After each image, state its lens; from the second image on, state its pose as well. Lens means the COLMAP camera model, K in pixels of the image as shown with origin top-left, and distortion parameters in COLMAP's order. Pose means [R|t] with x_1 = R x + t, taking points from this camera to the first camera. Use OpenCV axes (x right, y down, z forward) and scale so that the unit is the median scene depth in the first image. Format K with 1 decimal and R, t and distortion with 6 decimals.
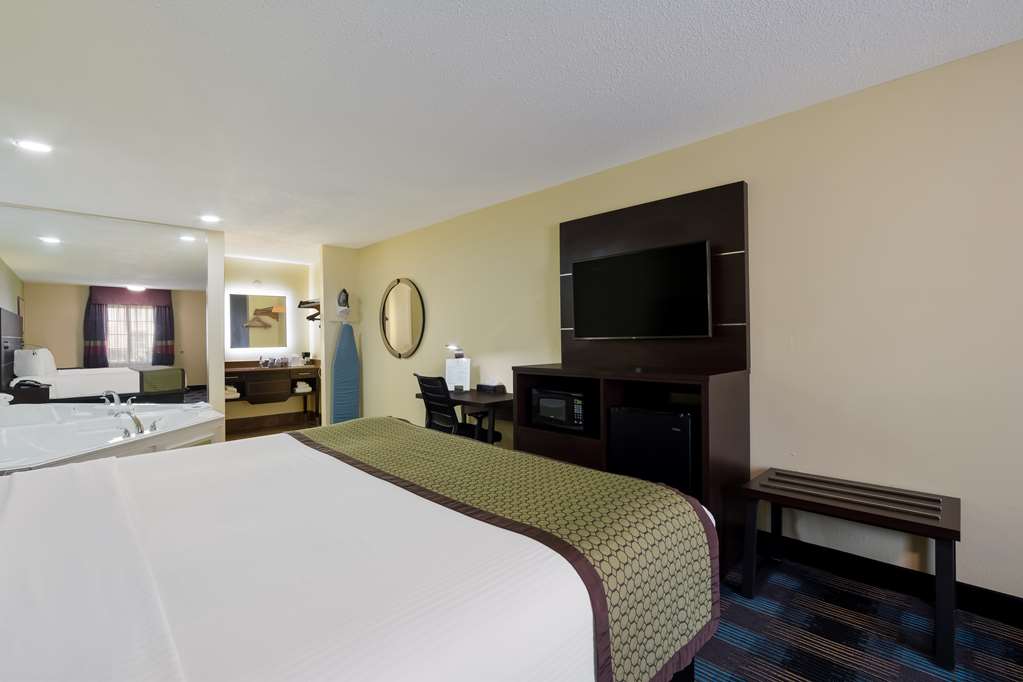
lens RADIAL K [[459.5, 0, 516.3], [0, 459.5, 347.9], [0, 0, 1]] dist [-0.009810, 0.002063]
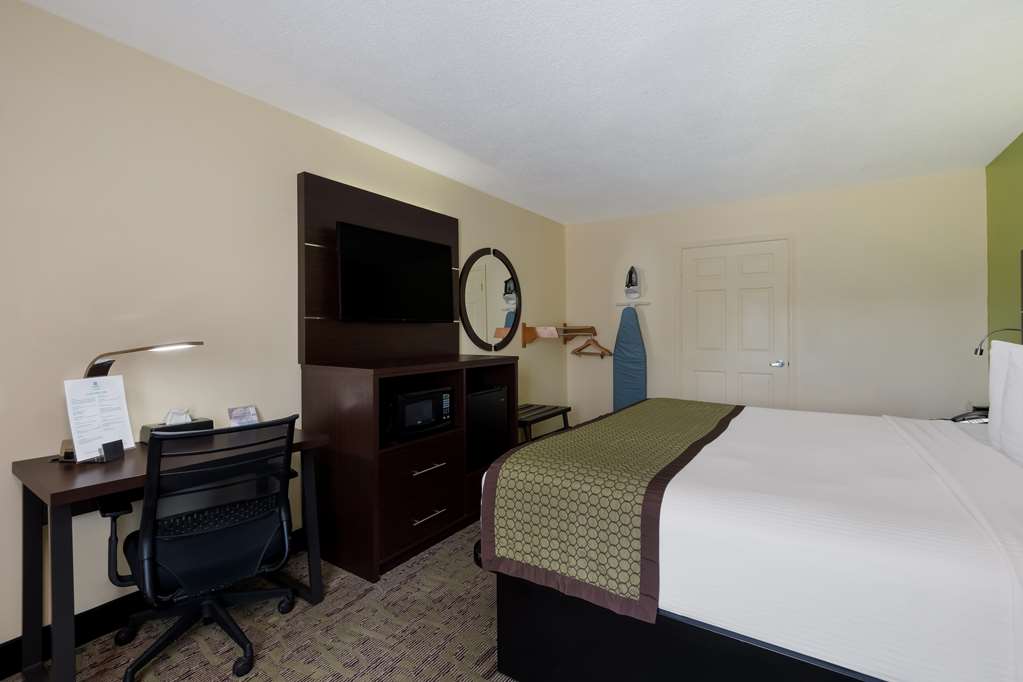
lens RADIAL K [[459.5, 0, 512.3], [0, 459.5, 343.0], [0, 0, 1]] dist [-0.009810, 0.002063]
pose [[-0.202111, -0.017151, 0.979213, -0.209680], [0.017330, 0.999627, 0.021086, -0.003577], [-0.979209, 0.021231, -0.201738, 0.259360]]
